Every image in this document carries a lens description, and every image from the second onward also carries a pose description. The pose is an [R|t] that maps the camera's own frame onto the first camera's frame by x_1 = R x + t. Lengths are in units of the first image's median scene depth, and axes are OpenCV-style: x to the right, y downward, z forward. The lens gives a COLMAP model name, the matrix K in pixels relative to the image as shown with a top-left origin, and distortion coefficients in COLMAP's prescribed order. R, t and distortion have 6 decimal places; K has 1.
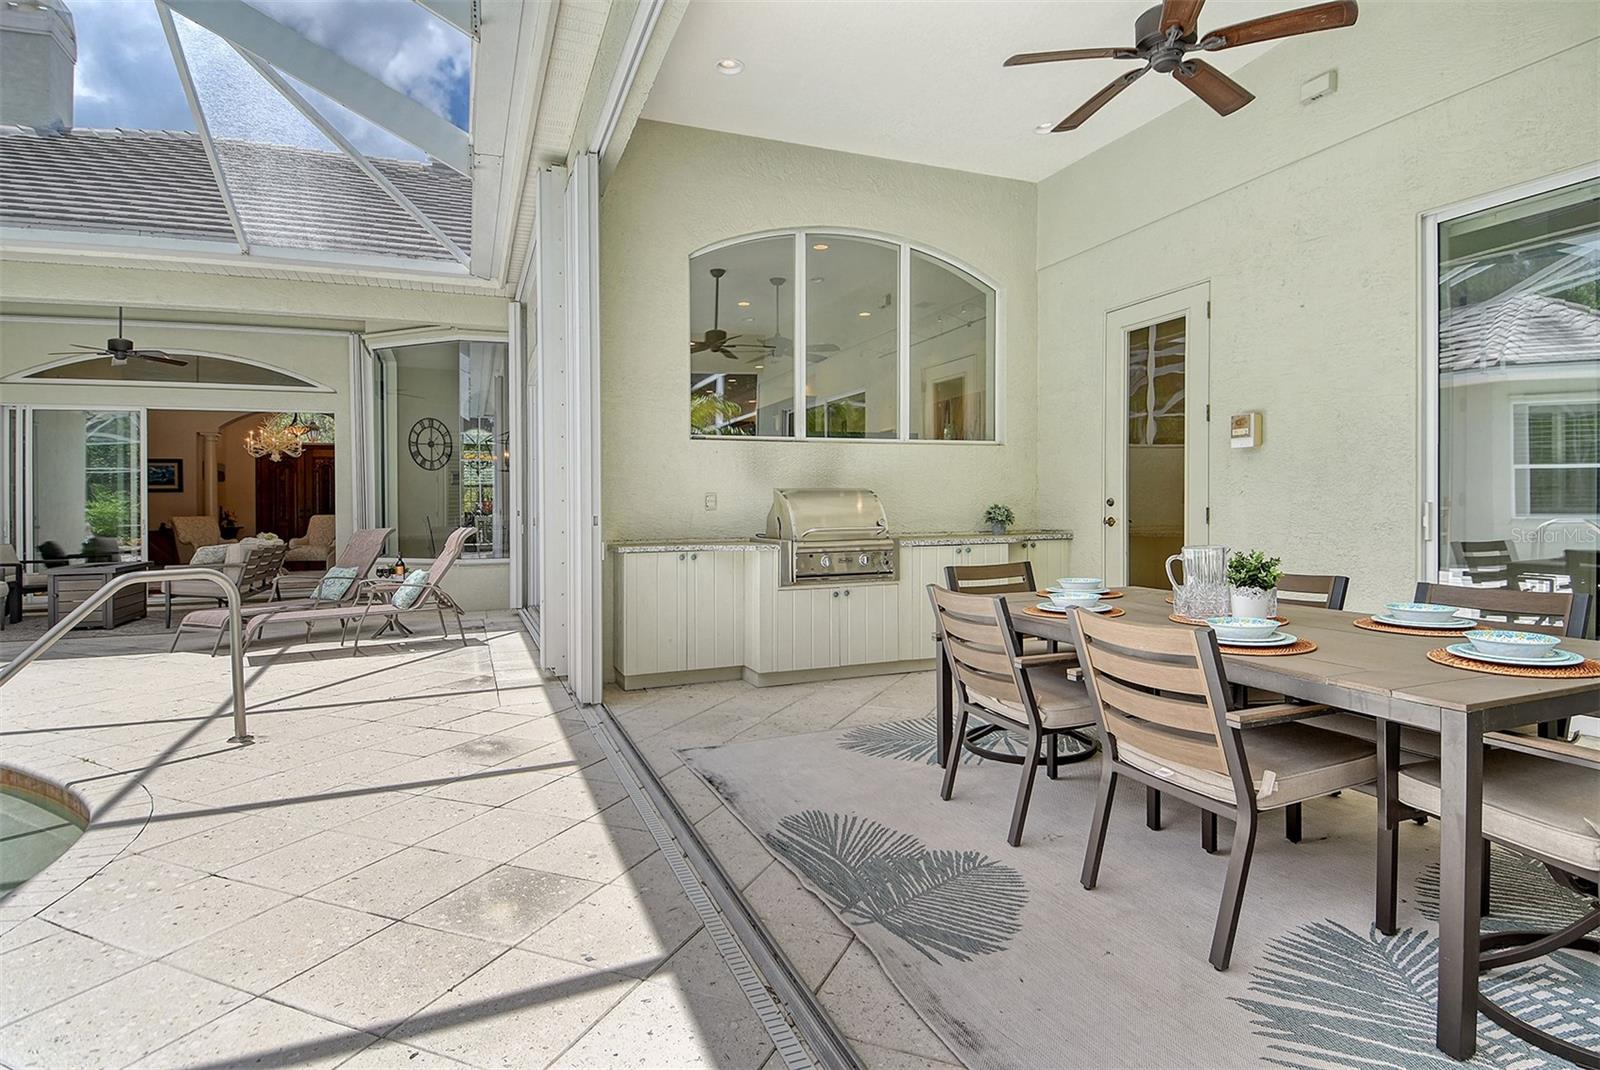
lens RADIAL K [[851.6, 0, 809.7], [0, 851.6, 523.1], [0, 0, 1]] dist [0.034989, -0.031177]
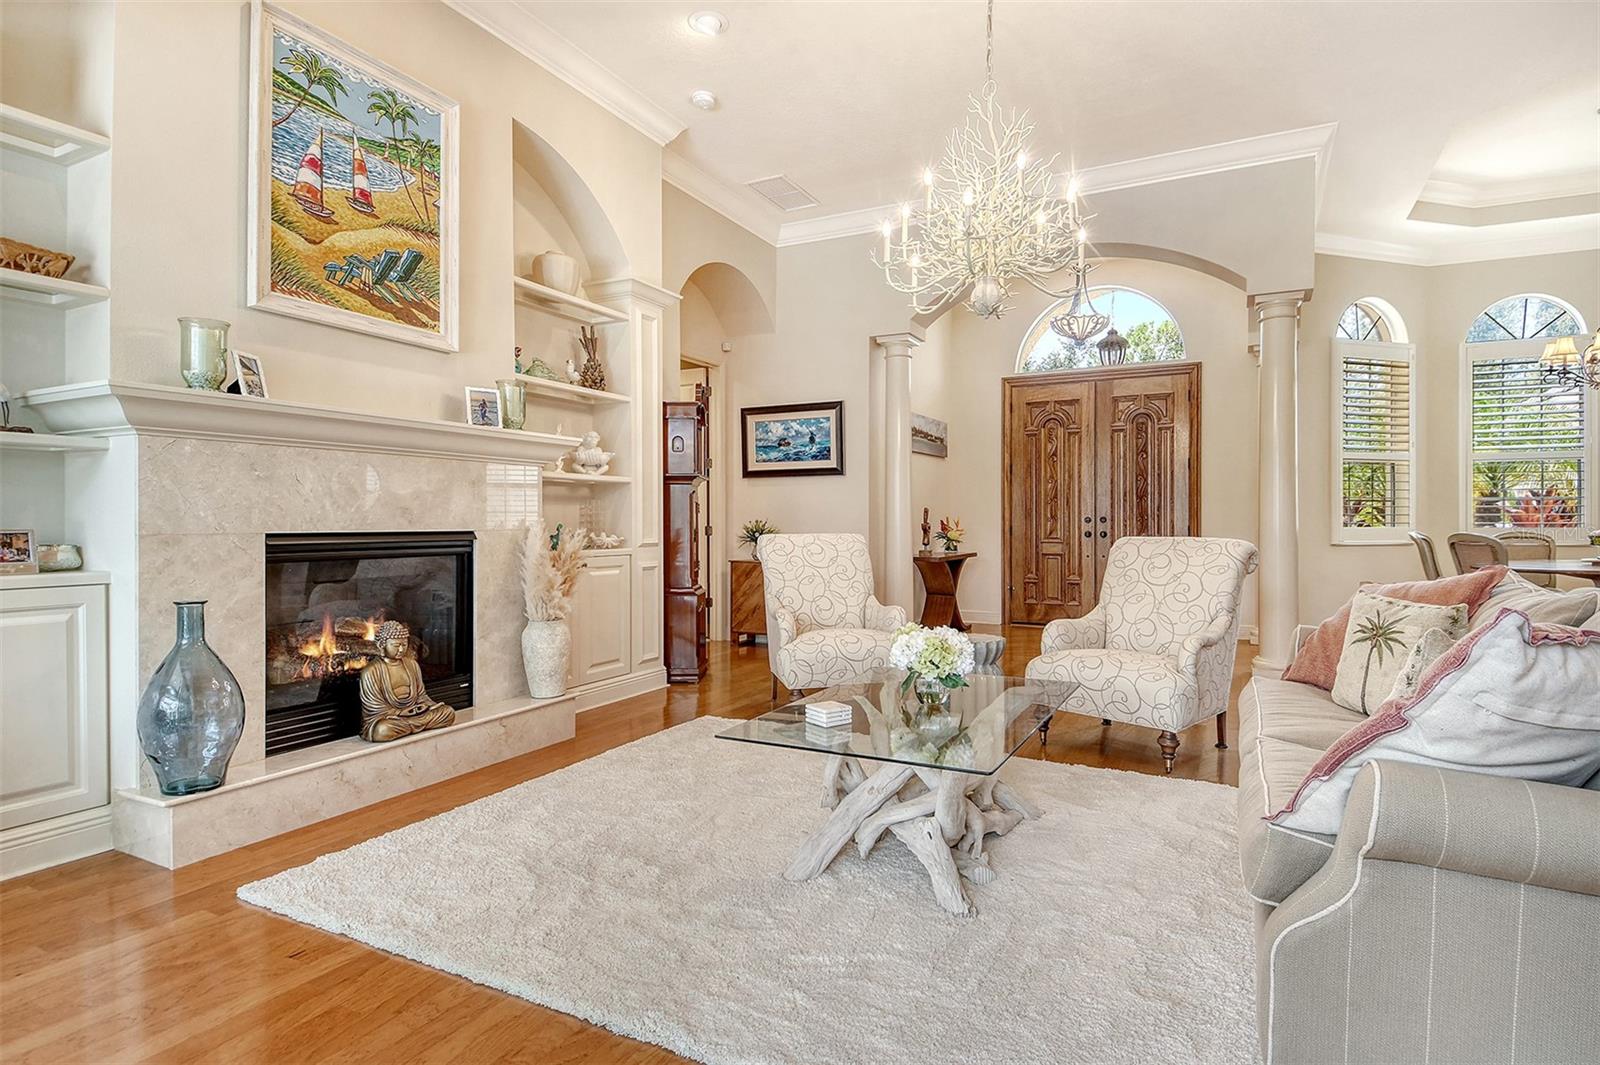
lens RADIAL K [[851.6, 0, 804.0], [0, 851.6, 507.6], [0, 0, 1]] dist [0.034989, -0.031177]
pose [[0.654338, -0.000306, -0.756202, -0.479484], [-0.020916, 0.999610, -0.018503, -0.013027], [0.755913, 0.027924, 0.654077, 0.814748]]
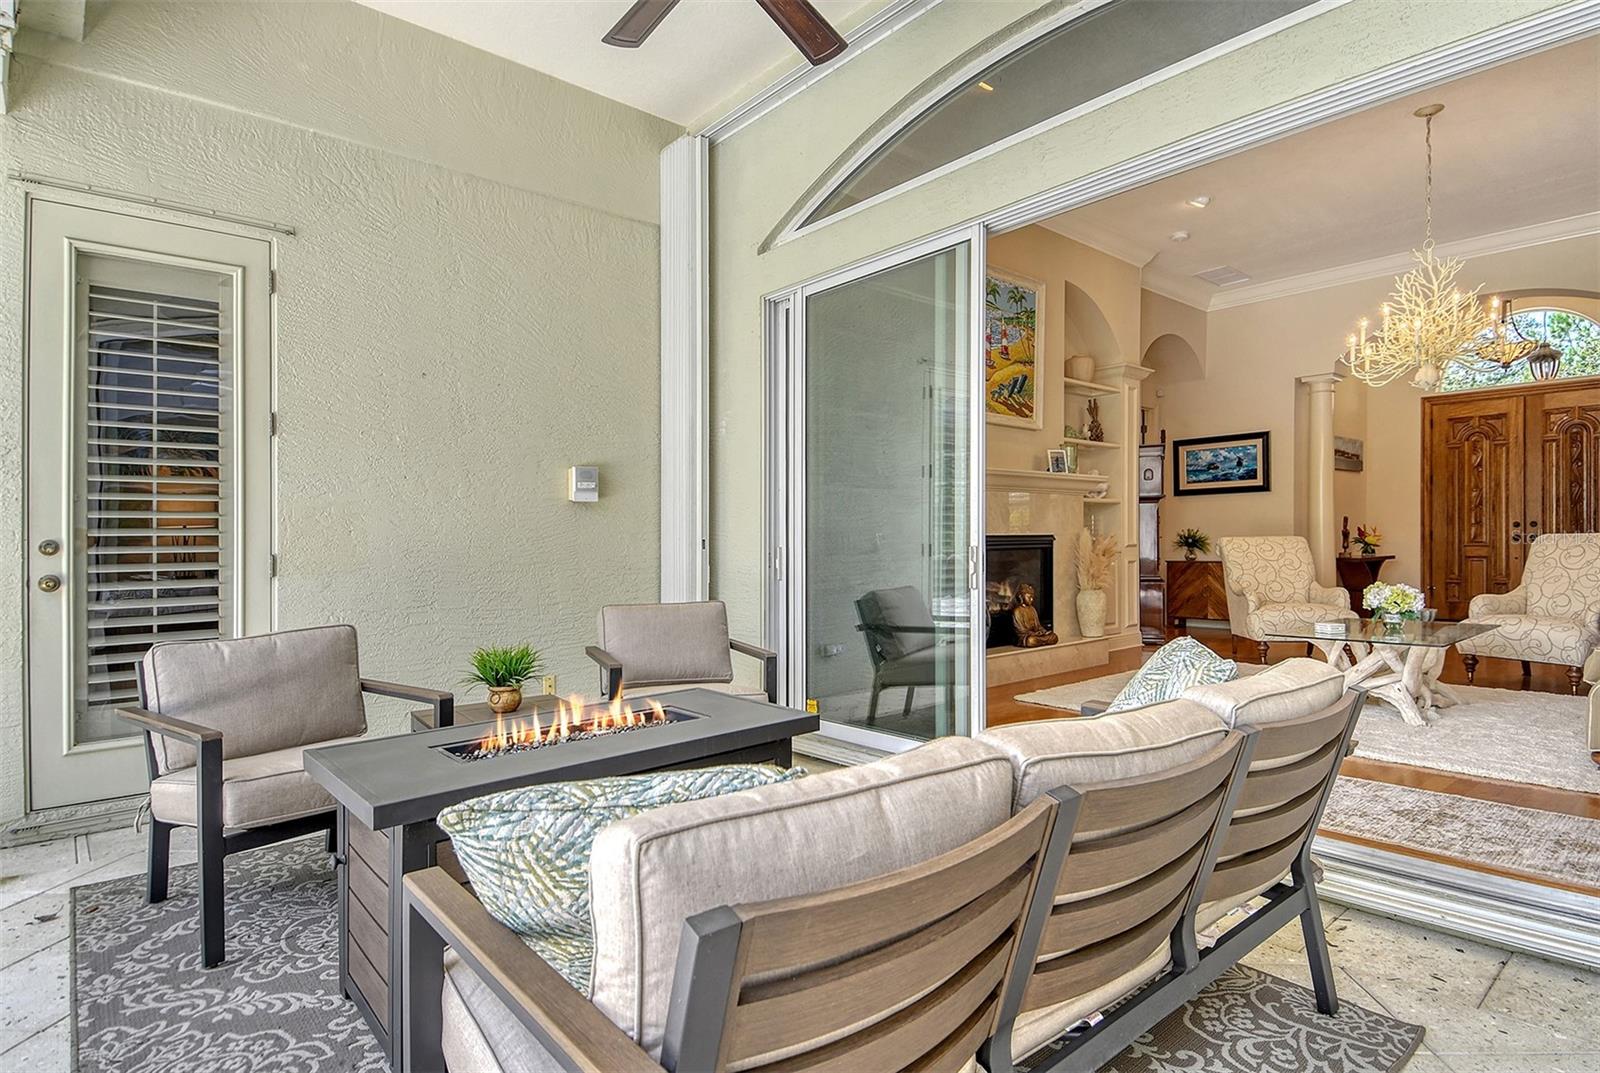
lens RADIAL K [[851.6, 0, 792.9], [0, 851.6, 545.2], [0, 0, 1]] dist [0.034989, -0.031177]
pose [[0.319974, 0.013764, -0.947326, -0.359387], [-0.008069, 0.999898, 0.011803, -0.007082], [0.947392, 0.003867, 0.320053, 0.627083]]
